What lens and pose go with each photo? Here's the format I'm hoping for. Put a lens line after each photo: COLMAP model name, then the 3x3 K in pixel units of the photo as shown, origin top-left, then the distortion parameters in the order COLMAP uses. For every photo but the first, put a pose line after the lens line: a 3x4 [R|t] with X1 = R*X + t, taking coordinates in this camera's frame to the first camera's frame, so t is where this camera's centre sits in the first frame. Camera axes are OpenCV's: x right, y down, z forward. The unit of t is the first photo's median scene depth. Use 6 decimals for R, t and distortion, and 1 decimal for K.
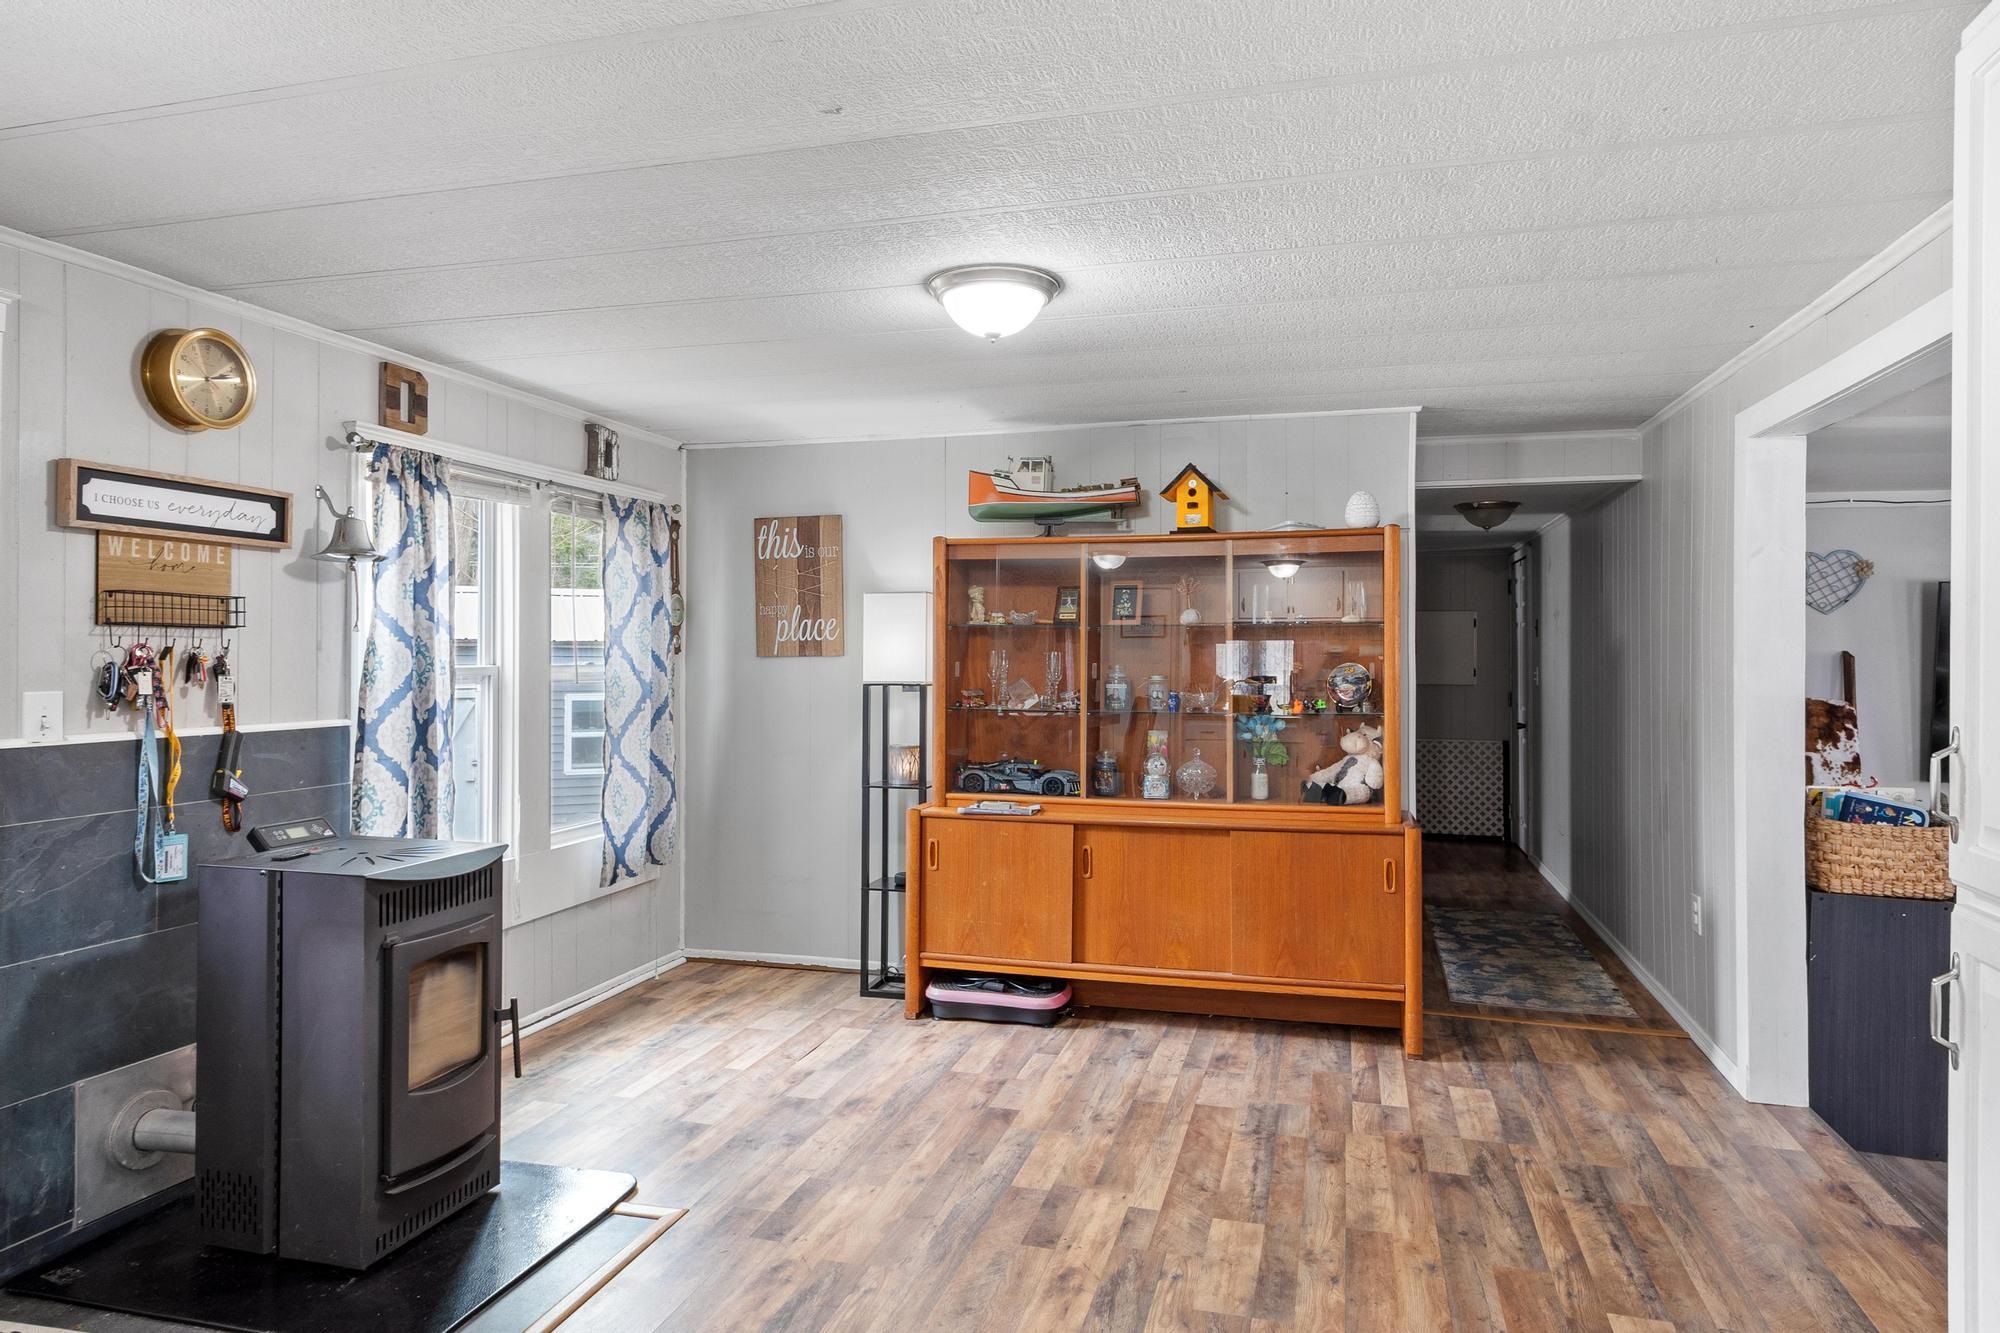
lens RADIAL K [[1217.0, 0, 1000.8], [0, 1217.0, 655.9], [0, 0, 1]] dist [0.000734, -0.000301]
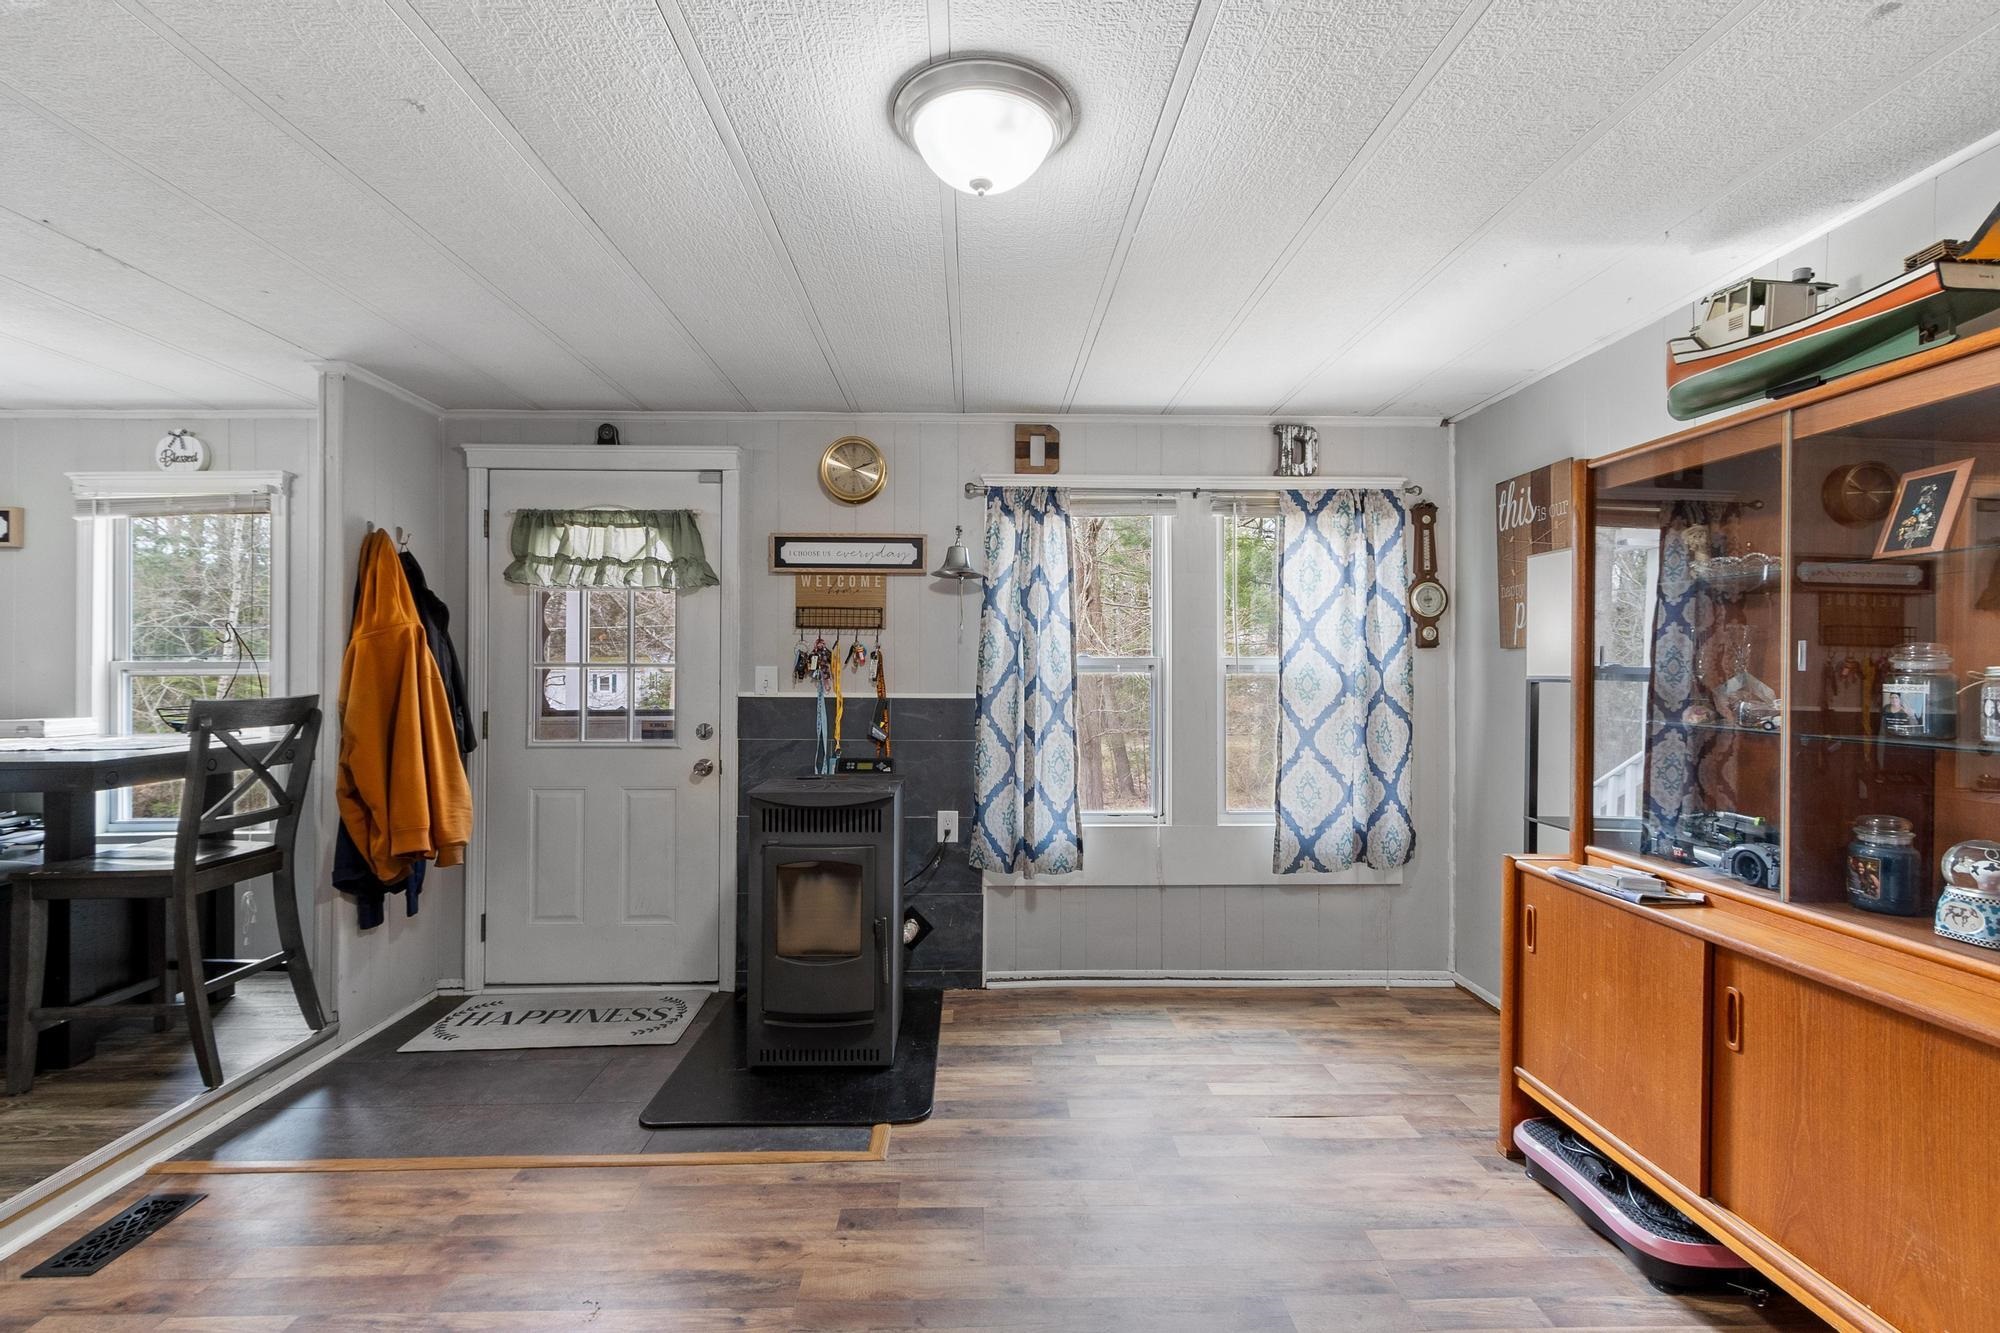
lens RADIAL K [[902.1, 0, 990.0], [0, 902.1, 661.2], [0, 0, 1]] dist [0.001398, -0.000190]
pose [[0.287461, -0.006710, -0.957769, 0.399529], [-0.004204, 0.999957, -0.008267, 0.022025], [0.957783, 0.006403, 0.287421, 0.658356]]
